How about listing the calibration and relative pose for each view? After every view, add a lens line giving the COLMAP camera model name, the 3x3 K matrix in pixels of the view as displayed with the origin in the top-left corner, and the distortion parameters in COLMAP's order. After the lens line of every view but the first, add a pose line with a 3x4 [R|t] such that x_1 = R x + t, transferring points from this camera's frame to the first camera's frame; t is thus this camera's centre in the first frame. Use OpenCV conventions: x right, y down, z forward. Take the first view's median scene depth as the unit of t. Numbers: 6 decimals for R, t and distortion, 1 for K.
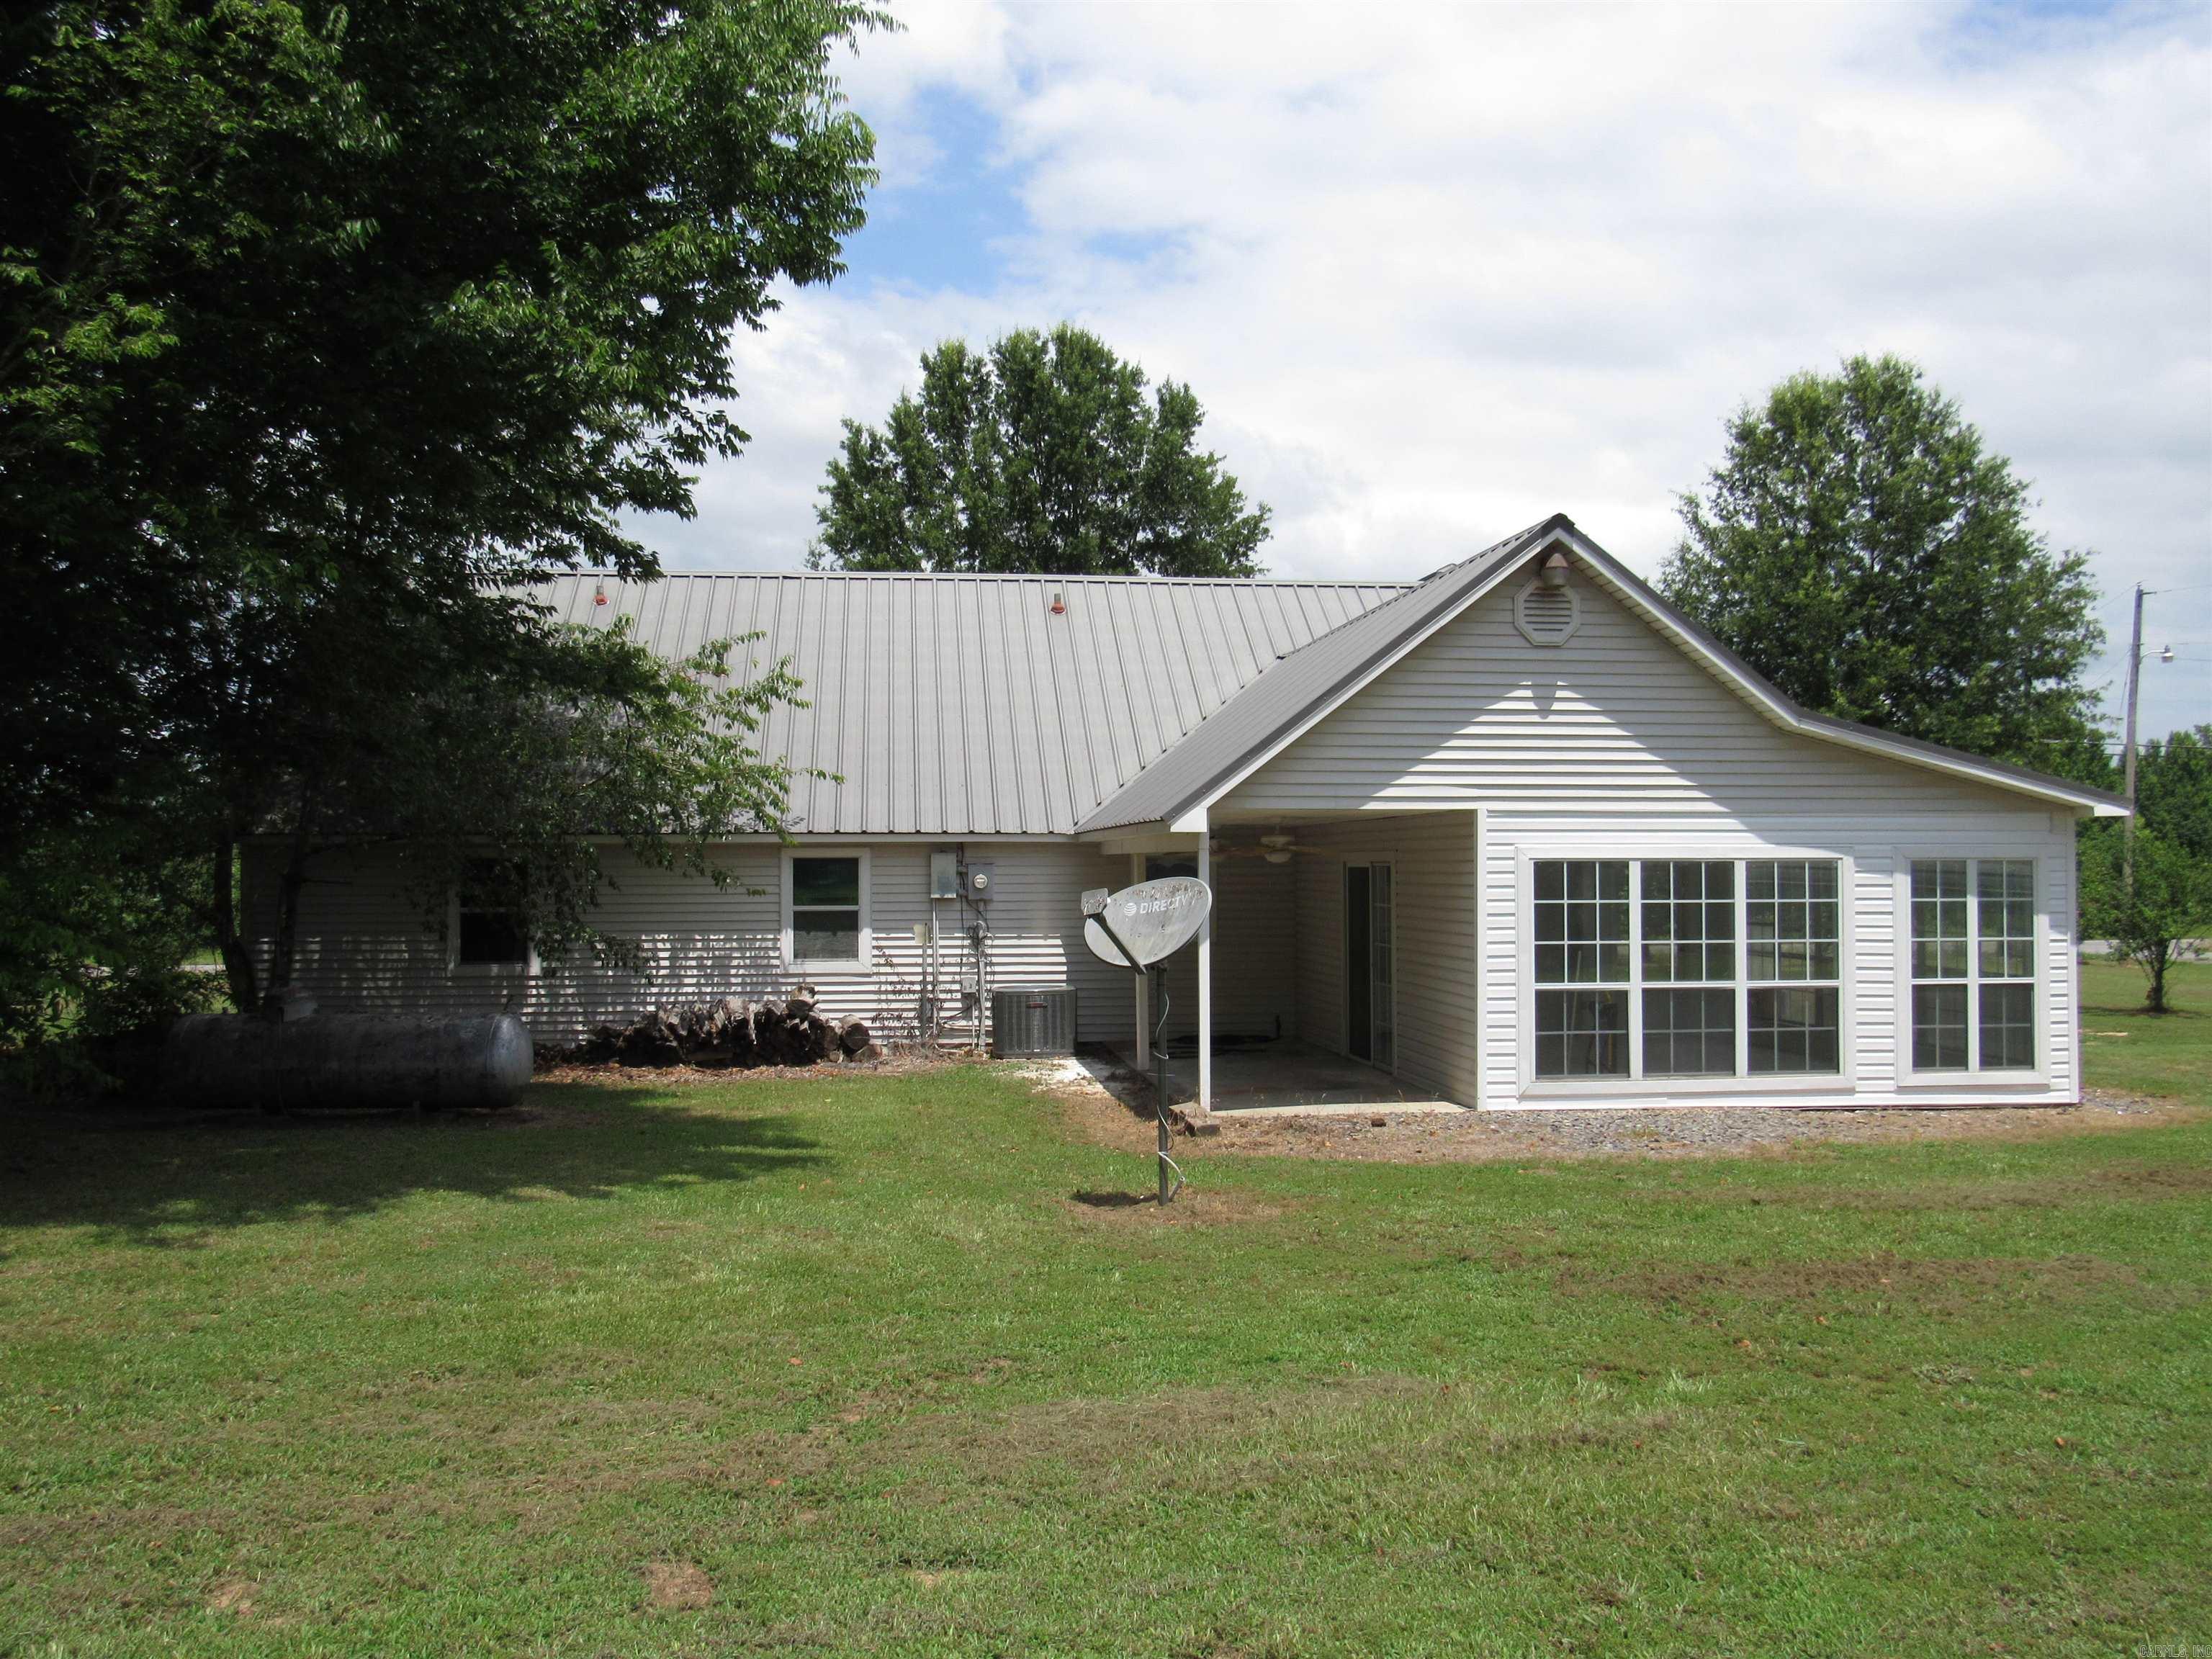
lens RADIAL K [[1829.6, 0, 1106.0], [0, 1829.6, 829.5], [0, 0, 1]] dist [-0.018004, -0.009692]
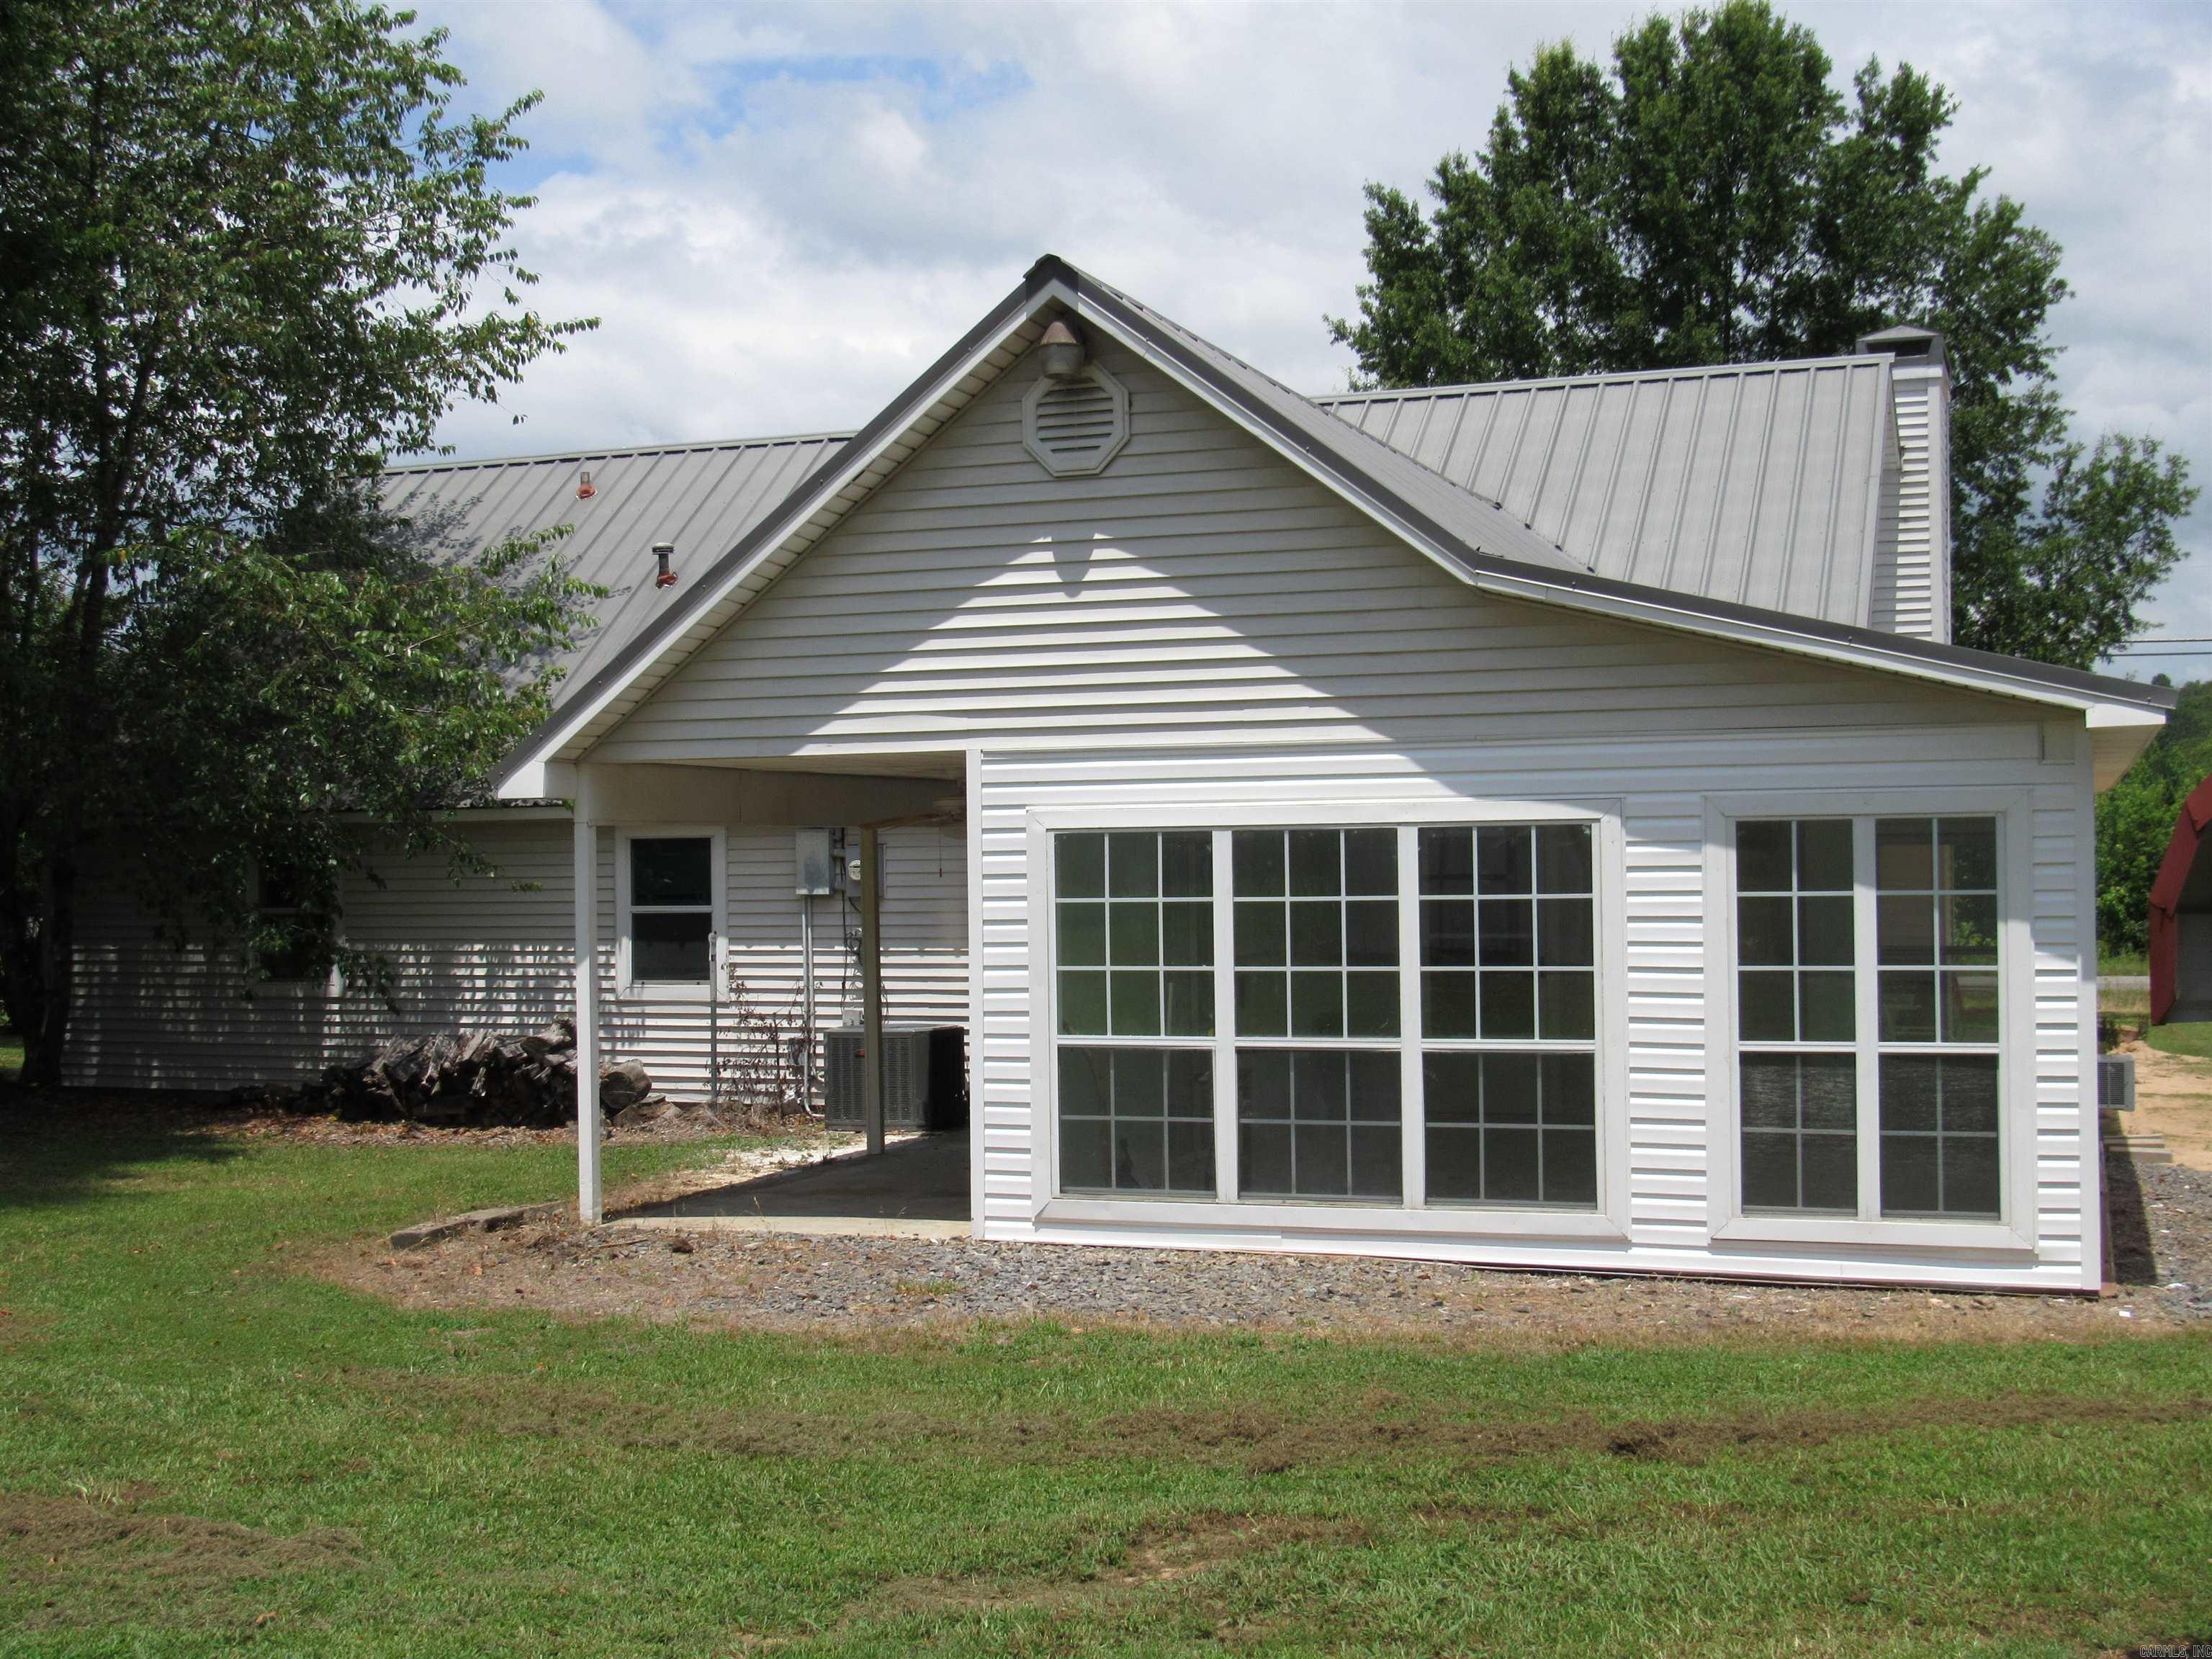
lens RADIAL K [[2688.3, 0, 1165.3], [0, 2688.3, 812.1], [0, 0, 1]] dist [-0.096754, 0.025041]
pose [[0.886530, -0.018201, -0.462313, 0.663542], [0.022525, 0.999739, 0.003836, 0.007564], [0.462122, -0.013815, 0.886709, 0.222985]]
